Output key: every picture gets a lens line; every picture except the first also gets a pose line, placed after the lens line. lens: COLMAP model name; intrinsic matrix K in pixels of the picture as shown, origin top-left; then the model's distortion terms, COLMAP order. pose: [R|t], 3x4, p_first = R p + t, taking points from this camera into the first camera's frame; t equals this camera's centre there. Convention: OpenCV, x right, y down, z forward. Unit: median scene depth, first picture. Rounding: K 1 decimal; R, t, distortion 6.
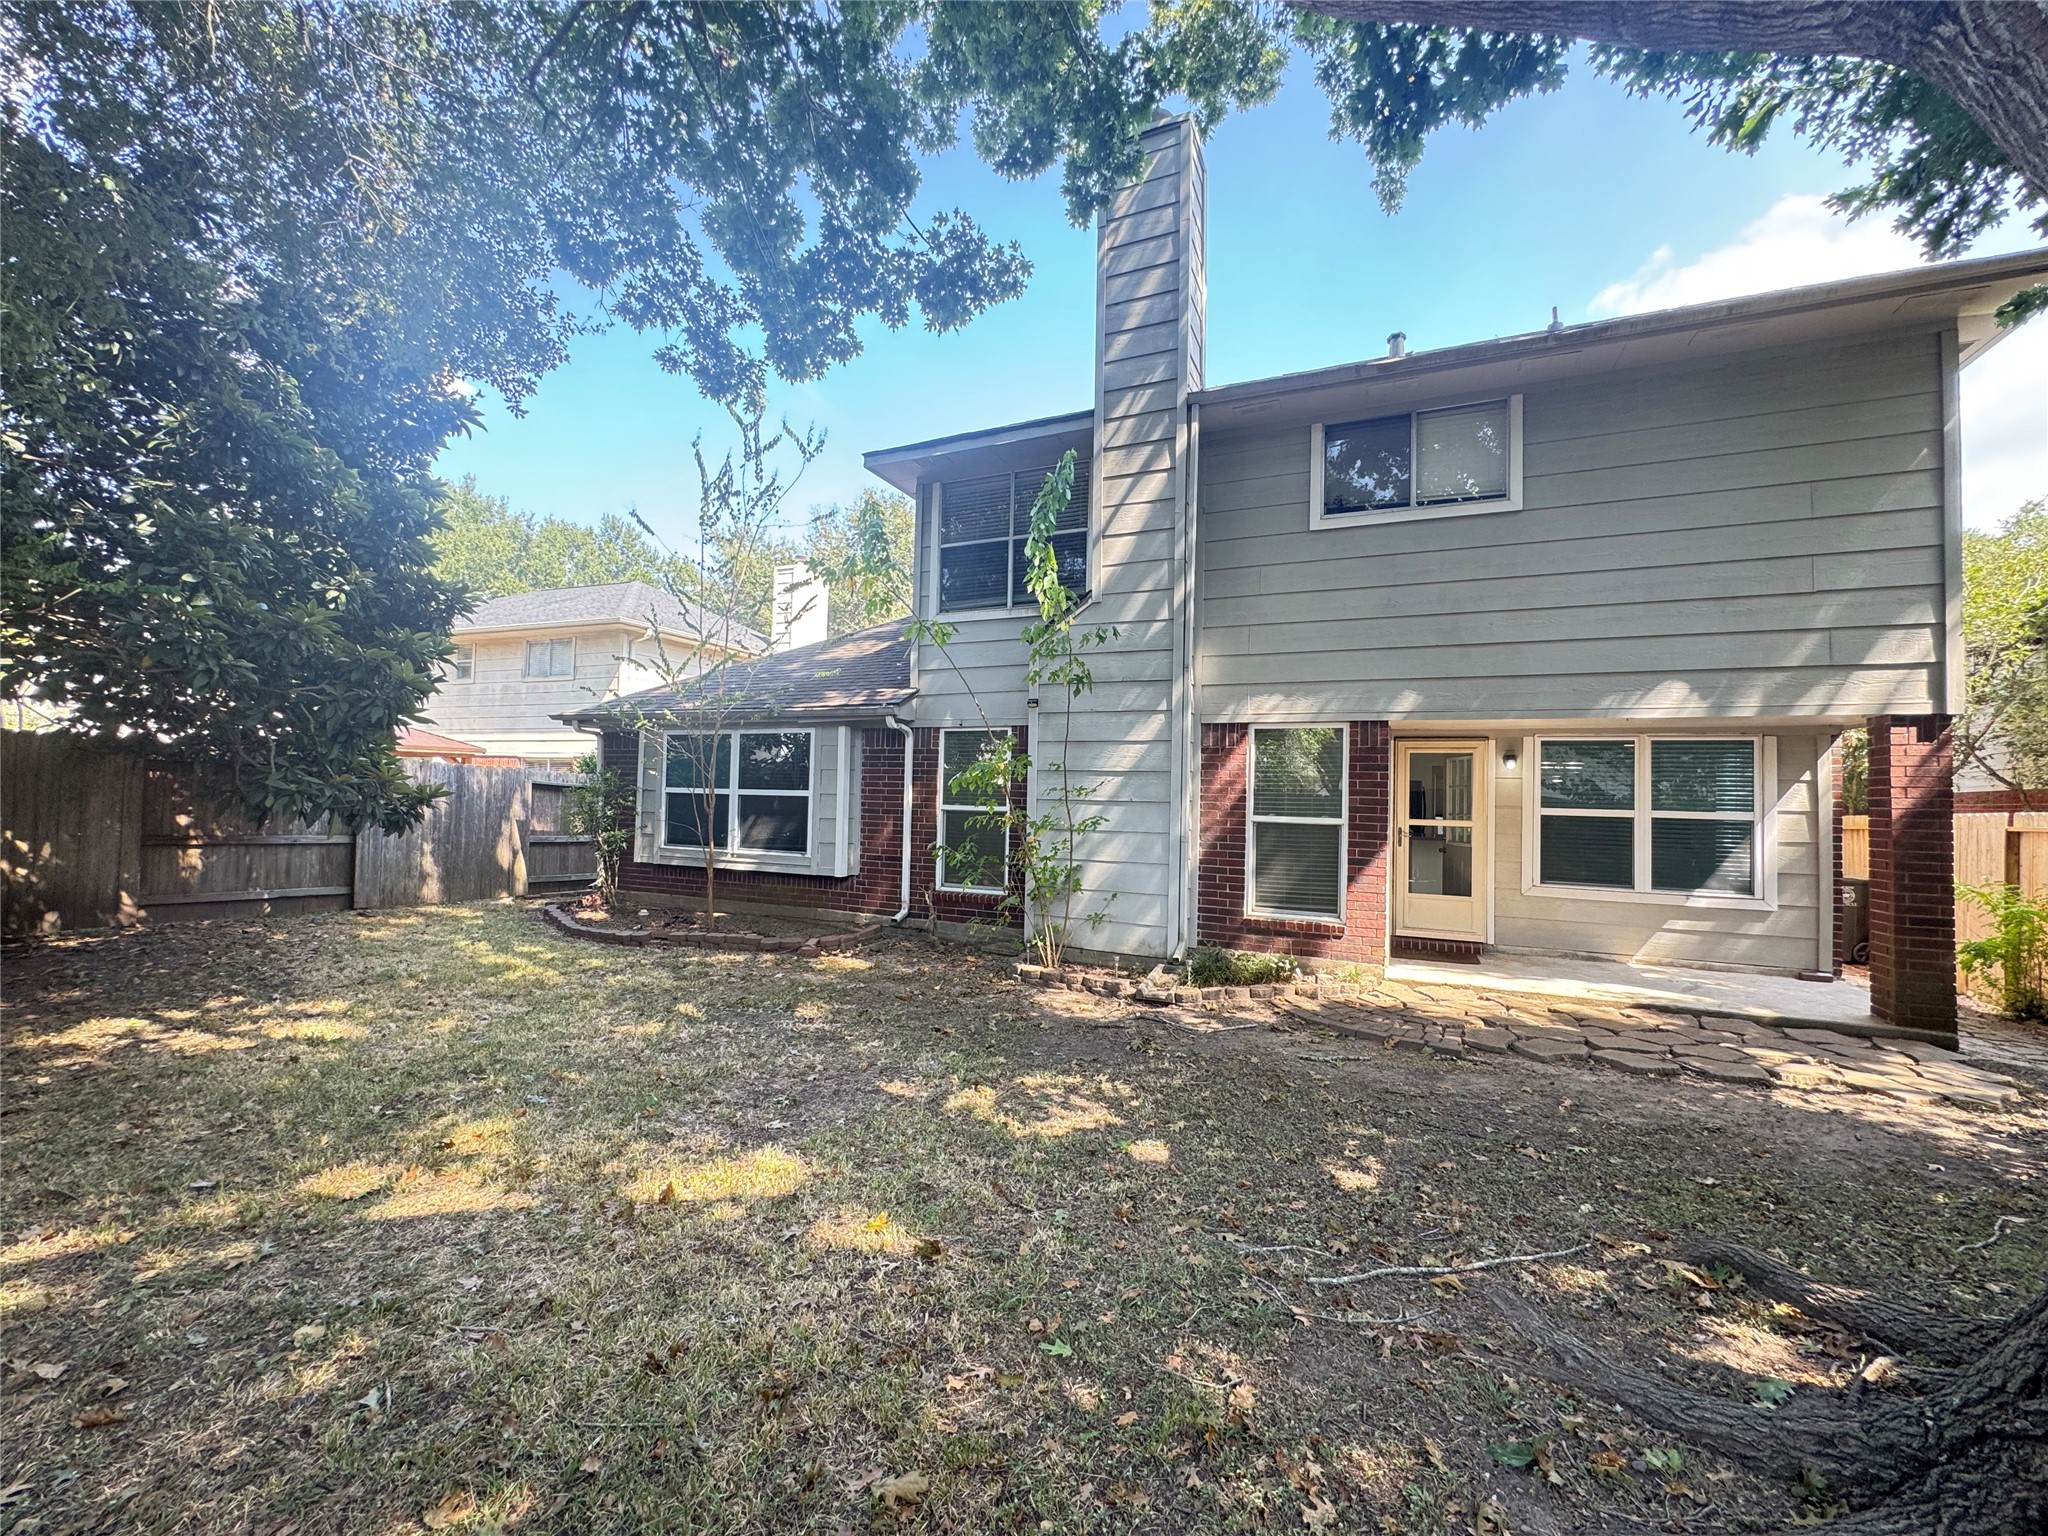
lens RADIAL K [[820.3, 0, 1026.0], [0, 820.3, 768.8], [0, 0, 1]] dist [-0.005048, 0.000801]
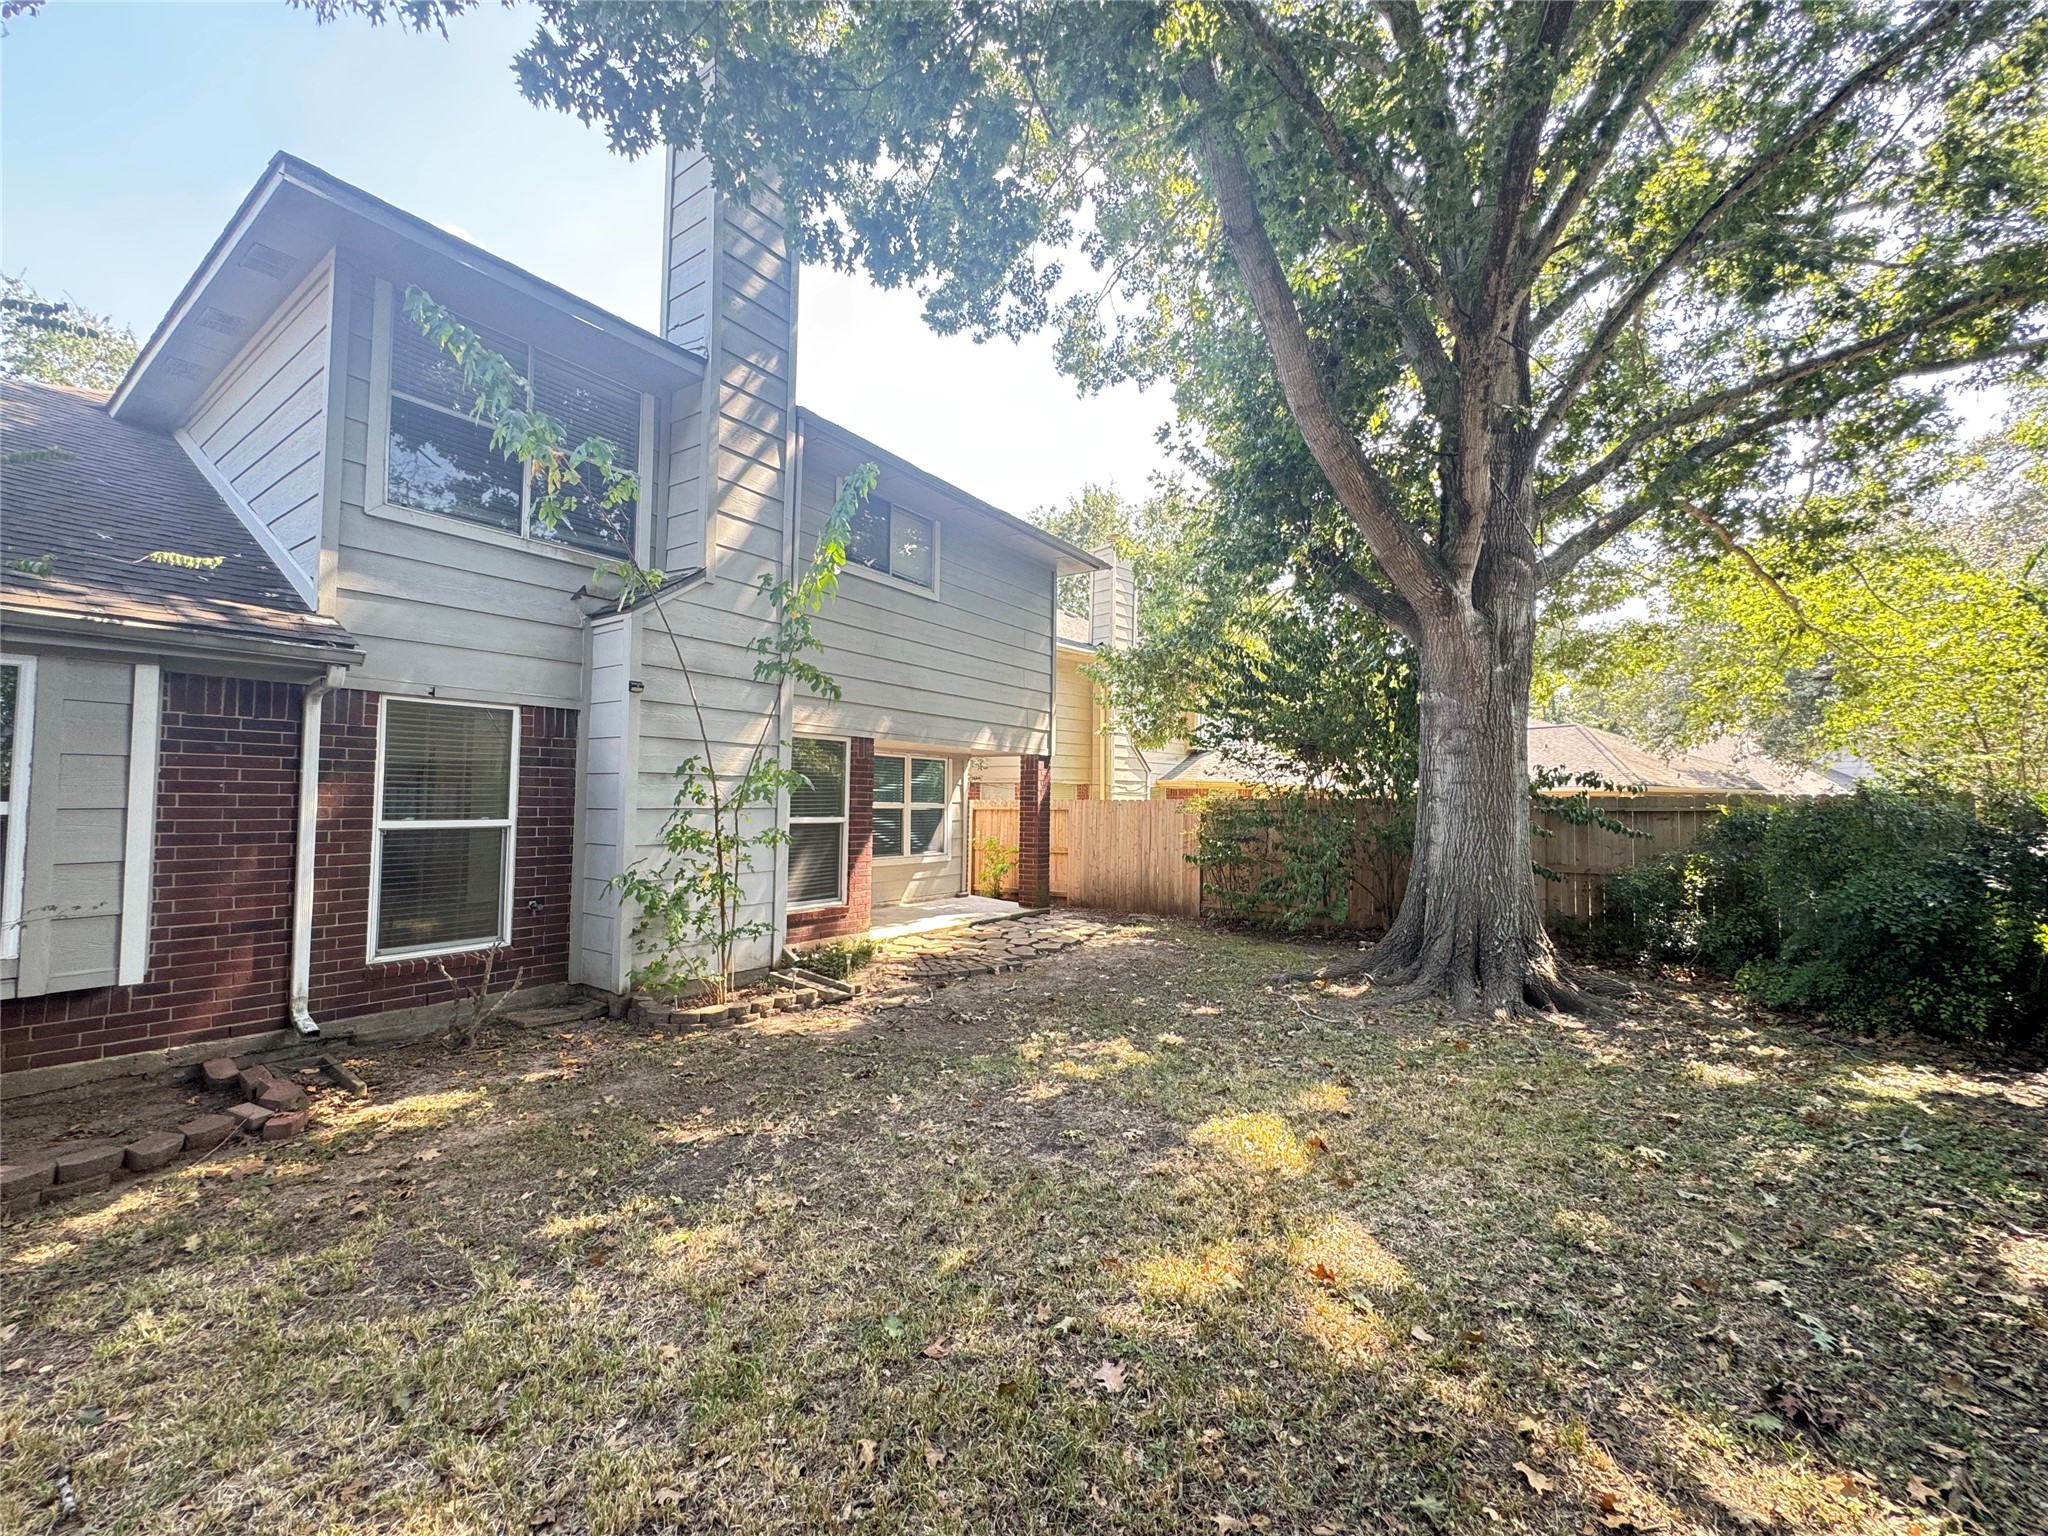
lens RADIAL K [[820.3, 0, 1025.5], [0, 820.3, 767.7], [0, 0, 1]] dist [-0.005048, 0.000801]
pose [[0.186081, 0.018515, 0.982360, -0.758746], [-0.035516, 0.999296, -0.012106, -0.006468], [-0.981892, -0.032637, 0.186607, 0.532814]]
